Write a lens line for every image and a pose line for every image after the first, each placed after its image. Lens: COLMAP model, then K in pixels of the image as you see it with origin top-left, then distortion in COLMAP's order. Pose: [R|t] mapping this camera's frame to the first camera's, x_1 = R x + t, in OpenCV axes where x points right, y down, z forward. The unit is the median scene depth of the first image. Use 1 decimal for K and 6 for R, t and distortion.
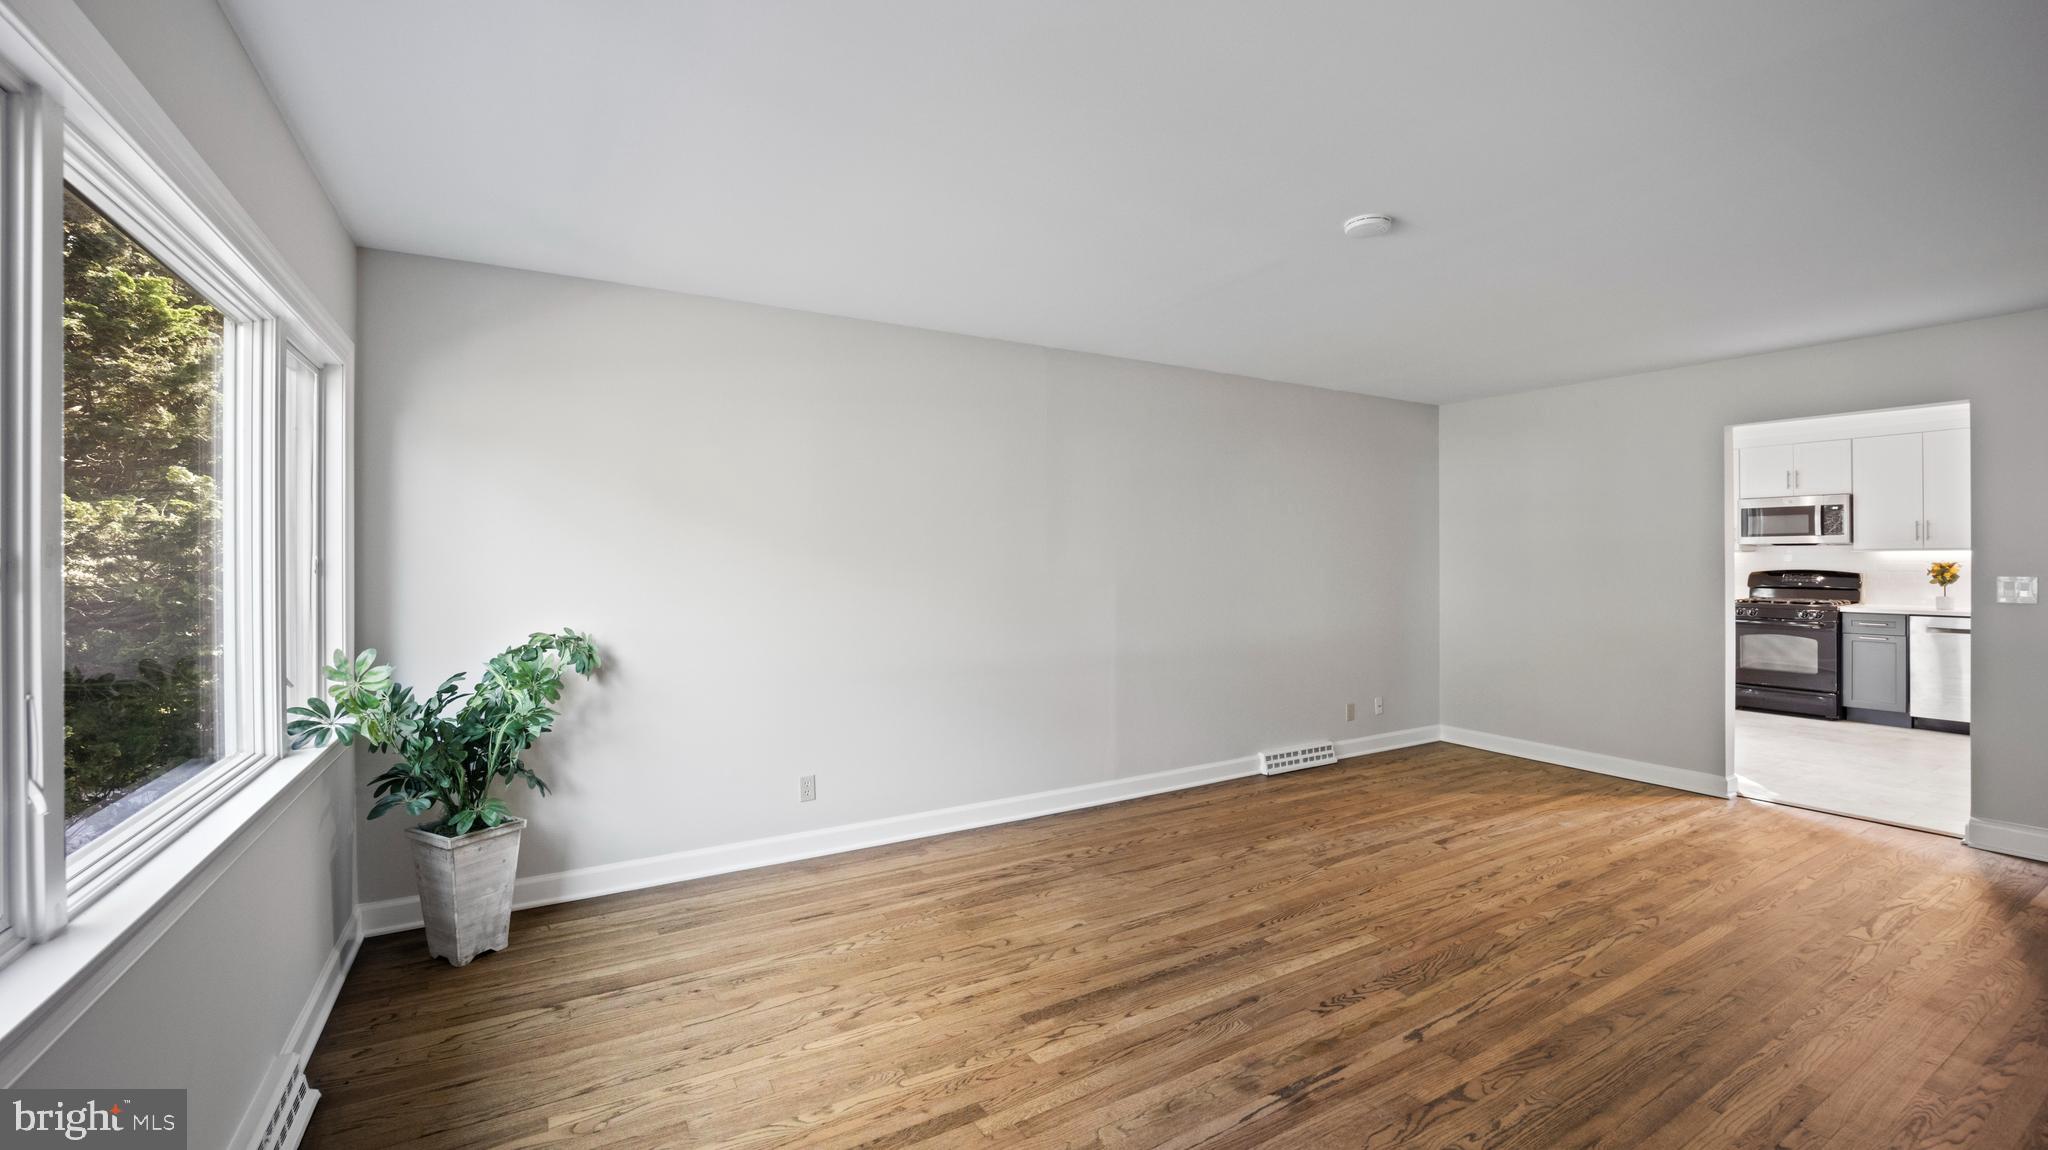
lens RADIAL K [[832.6, 0, 1032.3], [0, 832.6, 556.4], [0, 0, 1]] dist [-0.028713, 0.001743]
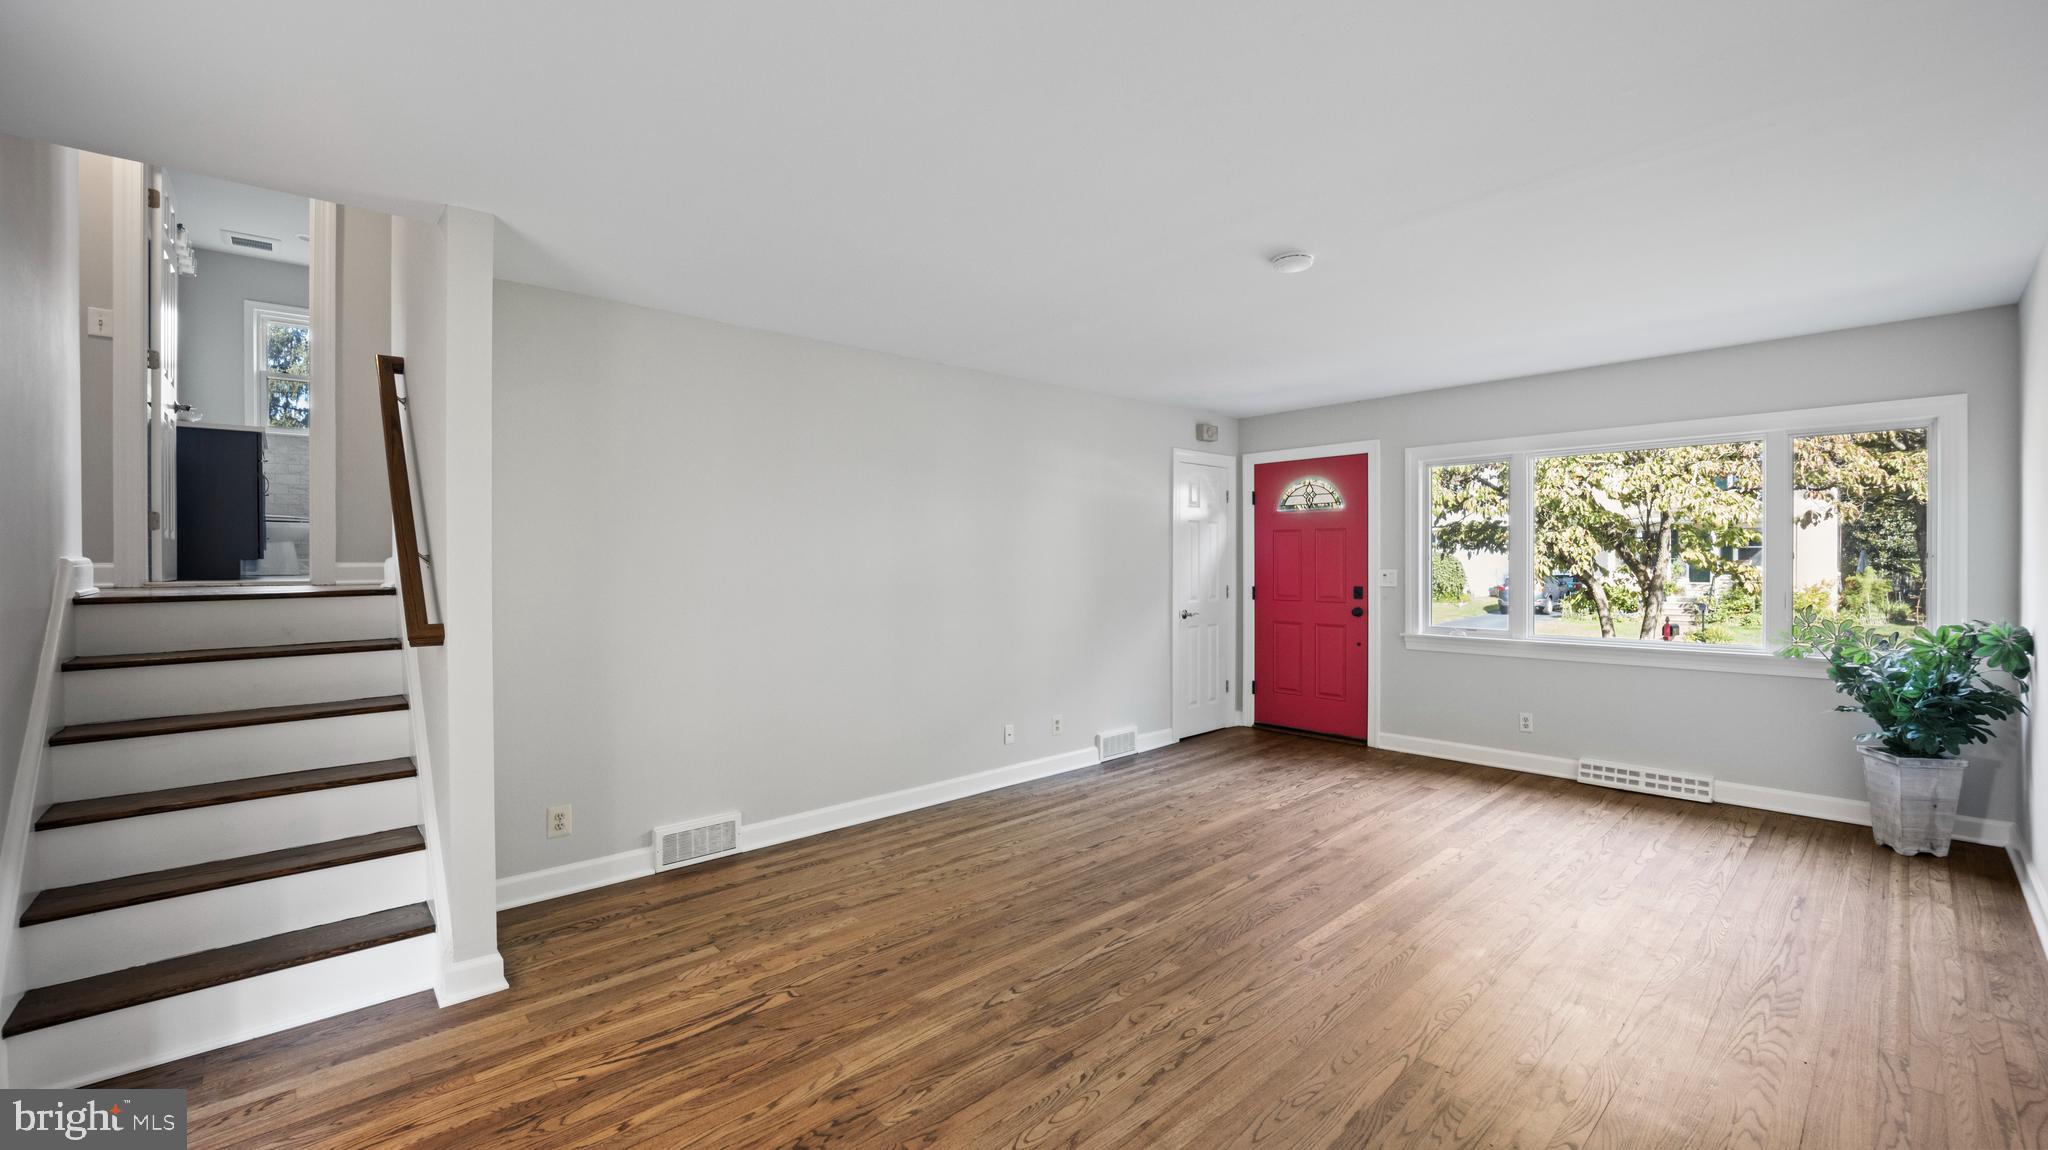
lens RADIAL K [[832.6, 0, 1024.3], [0, 832.6, 567.3], [0, 0, 1]] dist [-0.028713, 0.001743]
pose [[-0.978858, 0.012987, -0.204128, 0.759676], [0.011682, 0.999903, 0.007593, 0.000215], [0.204207, 0.005048, -0.978915, 1.544696]]
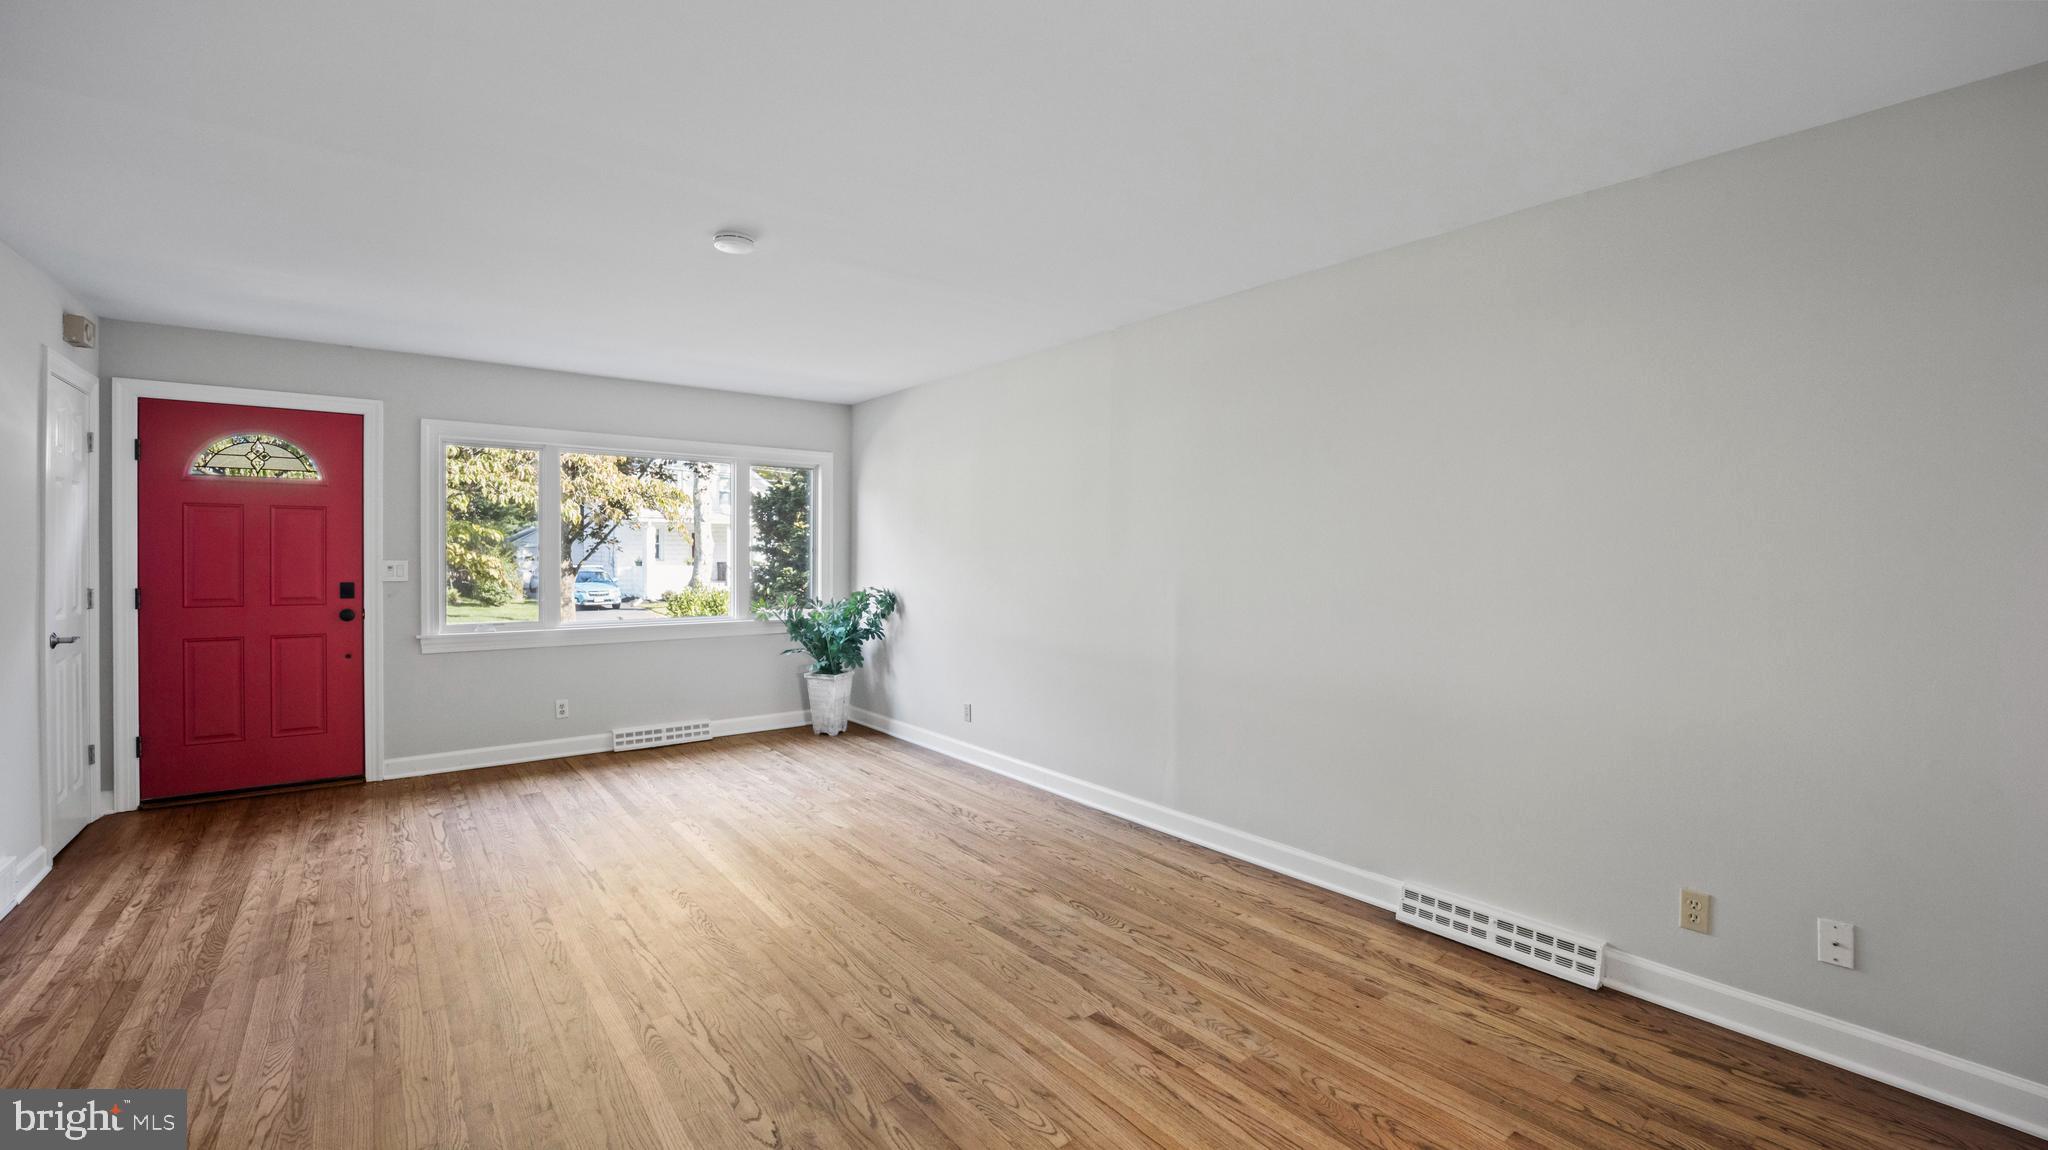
lens RADIAL K [[832.6, 0, 1020.5], [0, 832.6, 564.1], [0, 0, 1]] dist [-0.028713, 0.001743]
pose [[0.137897, 0.021455, -0.990214, 1.178539], [-0.003390, 0.999770, 0.021190, -0.001180], [0.990441, 0.000435, 0.137938, 0.933853]]
